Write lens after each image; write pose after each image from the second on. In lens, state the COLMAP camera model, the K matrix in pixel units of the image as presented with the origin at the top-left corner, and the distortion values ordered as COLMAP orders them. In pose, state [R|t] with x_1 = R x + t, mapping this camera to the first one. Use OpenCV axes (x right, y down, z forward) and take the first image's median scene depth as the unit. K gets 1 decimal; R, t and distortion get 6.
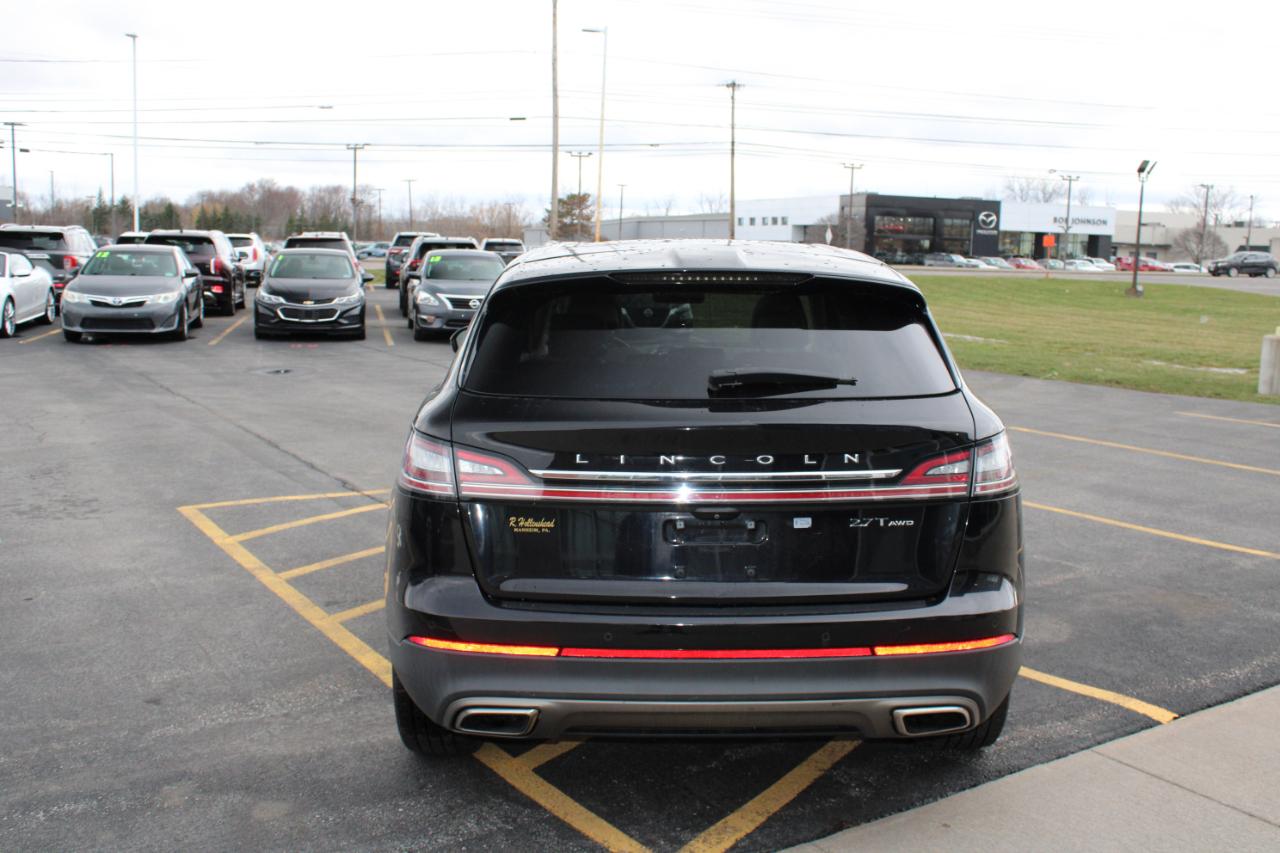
lens RADIAL K [[1232.2, 0, 641.4], [0, 1232.2, 423.6], [0, 0, 1]] dist [-0.079253, 0.000000]
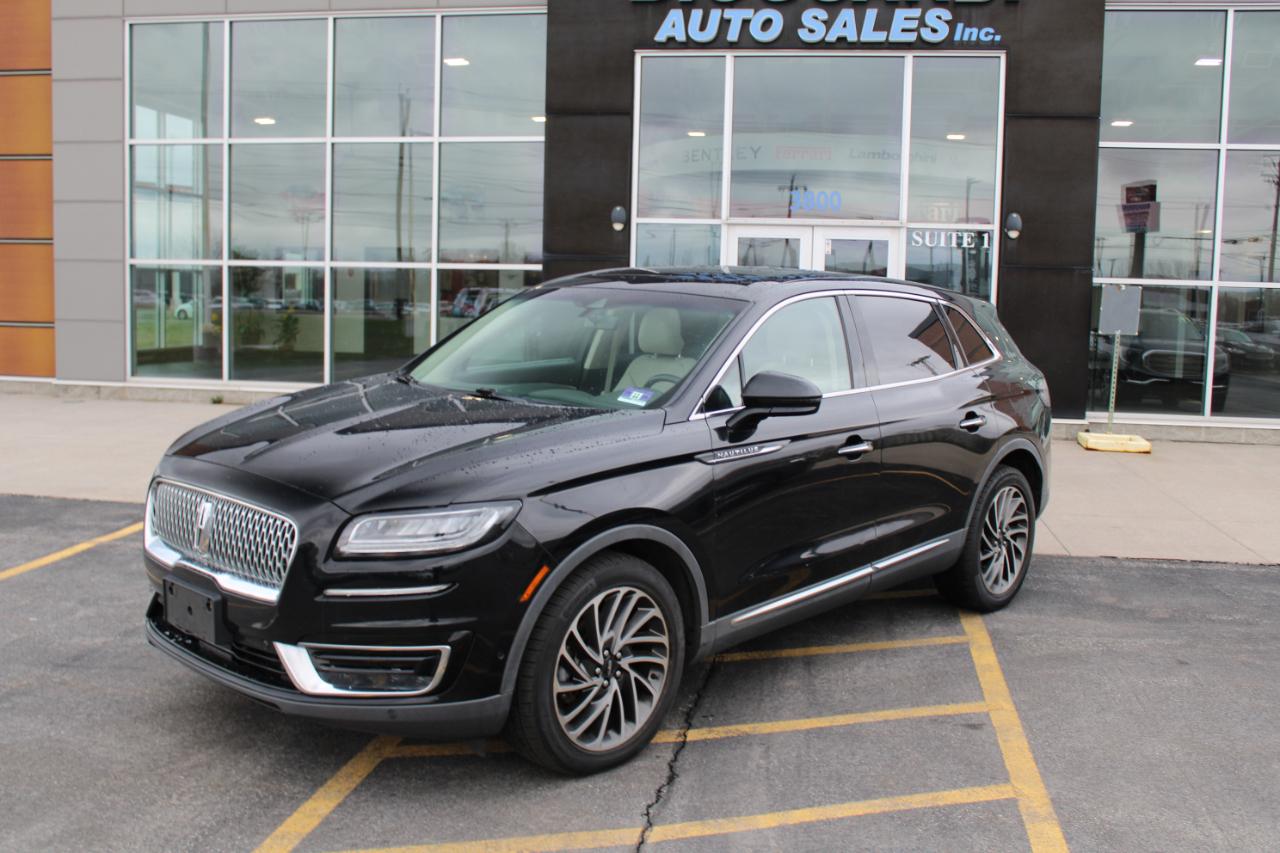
lens RADIAL K [[1232.2, 0, 632.5], [0, 1232.2, 421.6], [0, 0, 1]] dist [-0.079253, 0.000000]
pose [[-0.735270, -0.109267, 0.668908, -0.061972], [0.057363, 0.973346, 0.222051, -0.024344], [-0.675342, 0.201638, -0.709405, 0.173252]]
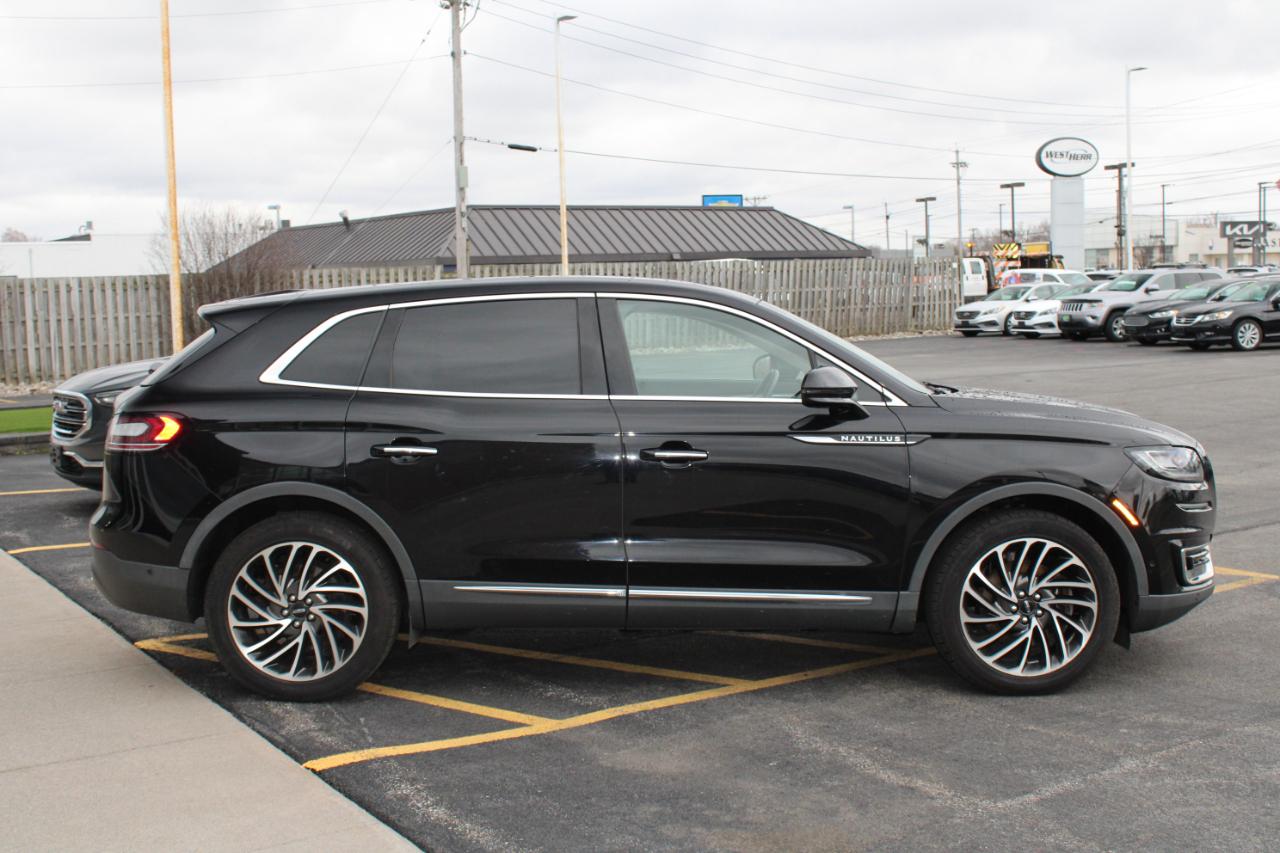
lens RADIAL K [[1484.5, 0, 642.3], [0, 1484.5, 415.1], [0, 0, 1]] dist [-0.068110, 0.000000]
pose [[0.014680, 0.068199, -0.997564, 0.123611], [-0.118265, 0.990787, 0.065995, -0.010790], [0.992874, 0.117008, 0.022610, 0.093639]]
